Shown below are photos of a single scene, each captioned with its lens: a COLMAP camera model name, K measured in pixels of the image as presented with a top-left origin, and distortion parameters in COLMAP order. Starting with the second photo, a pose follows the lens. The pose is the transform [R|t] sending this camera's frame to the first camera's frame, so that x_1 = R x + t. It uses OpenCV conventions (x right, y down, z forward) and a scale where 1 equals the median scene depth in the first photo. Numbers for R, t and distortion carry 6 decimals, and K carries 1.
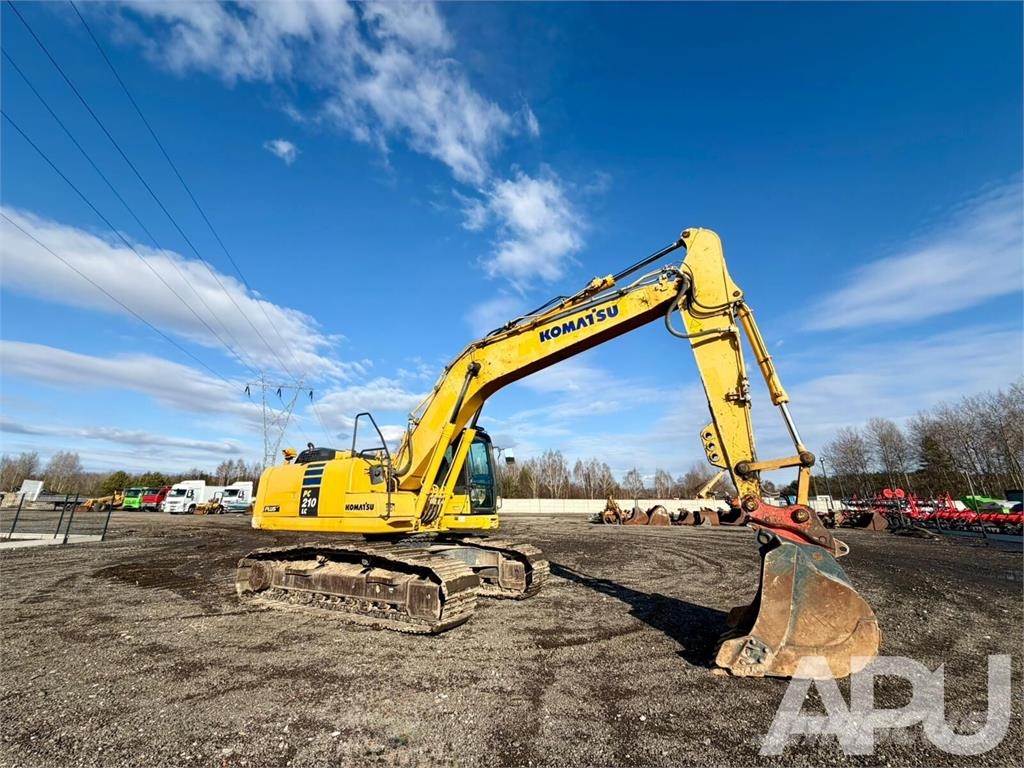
lens RADIAL K [[412.7, 0, 512.0], [0, 412.7, 384.0], [0, 0, 1]] dist [-0.001335, -0.000379]
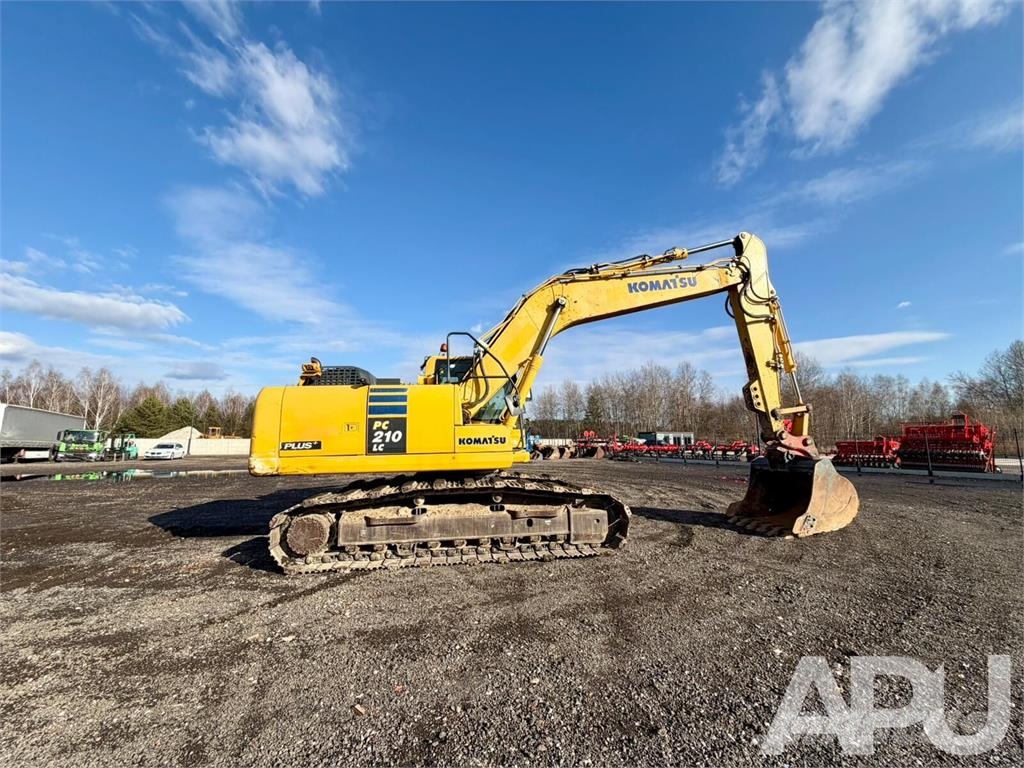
lens RADIAL K [[405.7, 0, 510.7], [0, 405.7, 382.2], [0, 0, 1]] dist [-0.002731, 0.000018]
pose [[0.804735, 0.077378, 0.588570, -0.756416], [-0.155009, 0.984461, 0.082515, 0.086704], [-0.573039, -0.157637, 0.804224, 0.265263]]
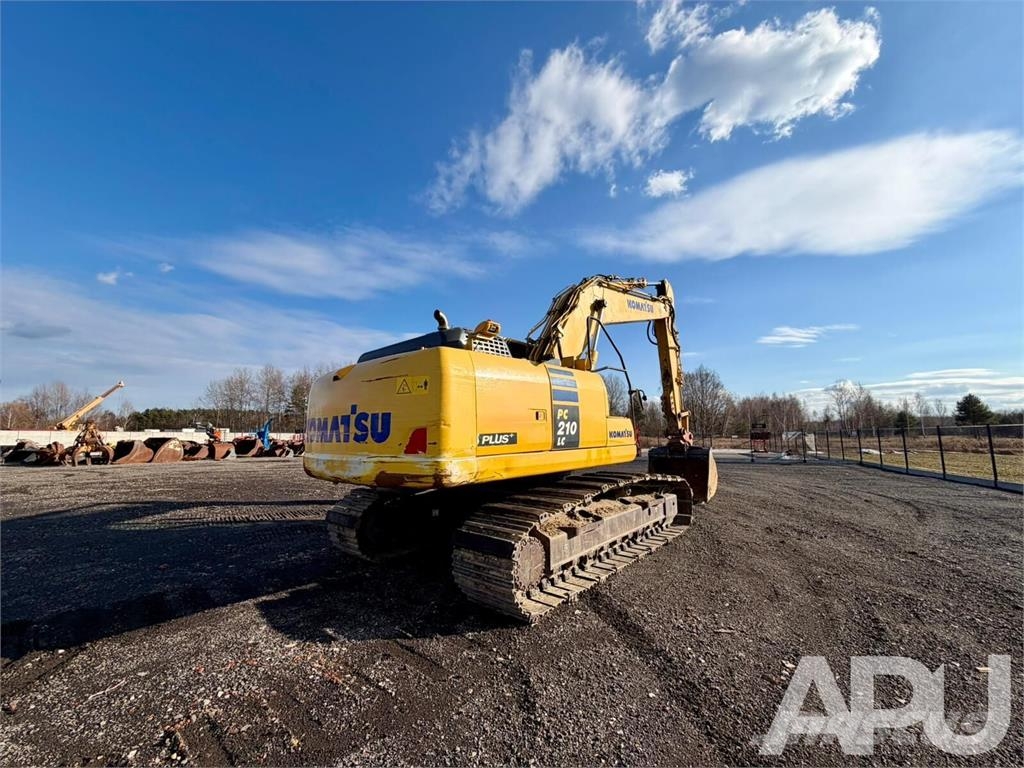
lens RADIAL K [[397.2, 0, 511.9], [0, 397.2, 373.9], [0, 0, 1]] dist [0.020529, 0.000019]
pose [[0.188257, 0.146928, 0.971067, -1.116592], [-0.270013, 0.958387, -0.092663, 0.285022], [-0.944273, -0.244756, 0.220096, 0.957418]]
